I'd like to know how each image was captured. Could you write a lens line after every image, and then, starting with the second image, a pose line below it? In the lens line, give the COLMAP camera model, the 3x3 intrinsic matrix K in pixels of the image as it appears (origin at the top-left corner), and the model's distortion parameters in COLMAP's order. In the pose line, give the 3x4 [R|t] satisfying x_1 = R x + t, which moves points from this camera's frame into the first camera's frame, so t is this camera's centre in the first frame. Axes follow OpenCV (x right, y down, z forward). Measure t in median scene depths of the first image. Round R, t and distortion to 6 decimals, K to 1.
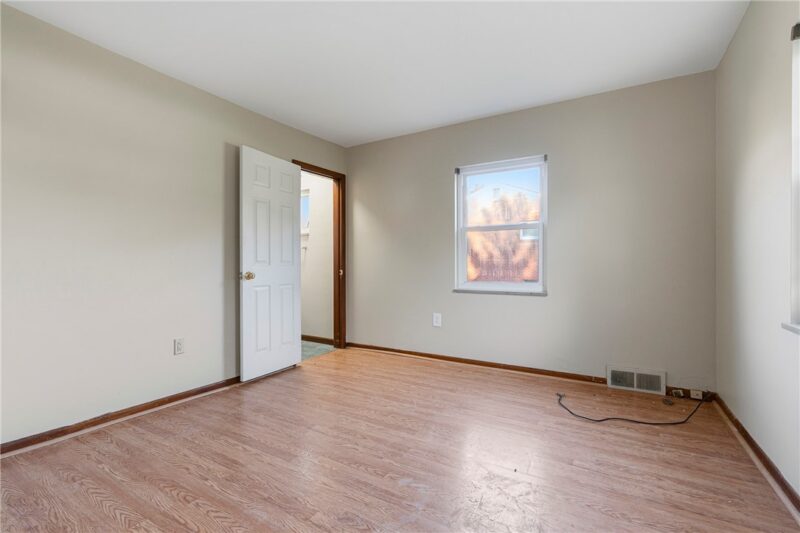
lens RADIAL K [[360.1, 0, 397.6], [0, 360.1, 267.7], [0, 0, 1]] dist [0.001055, 0.000568]
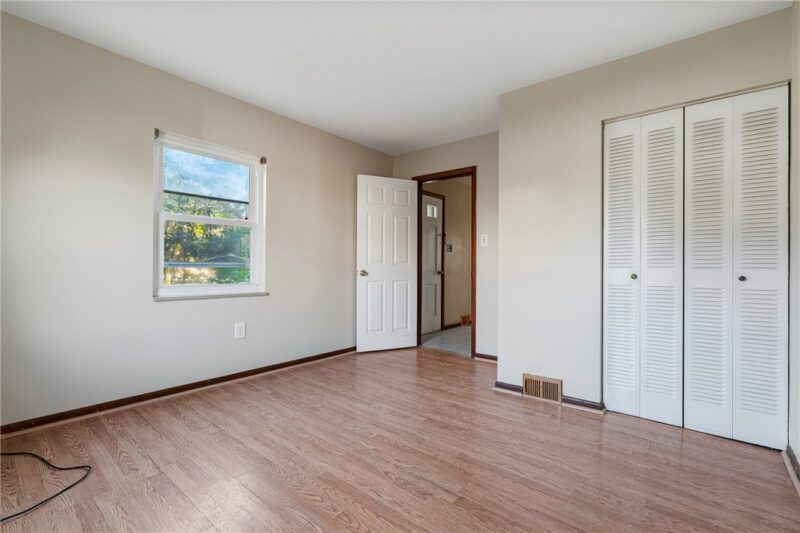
lens RADIAL K [[357.2, 0, 400.6], [0, 357.2, 263.2], [0, 0, 1]] dist [-0.001214, -0.000037]
pose [[-0.990586, -0.008454, 0.136628, -0.221991], [-0.009046, 0.999952, -0.003712, -0.011267], [-0.136590, -0.004913, -0.990615, 1.725929]]
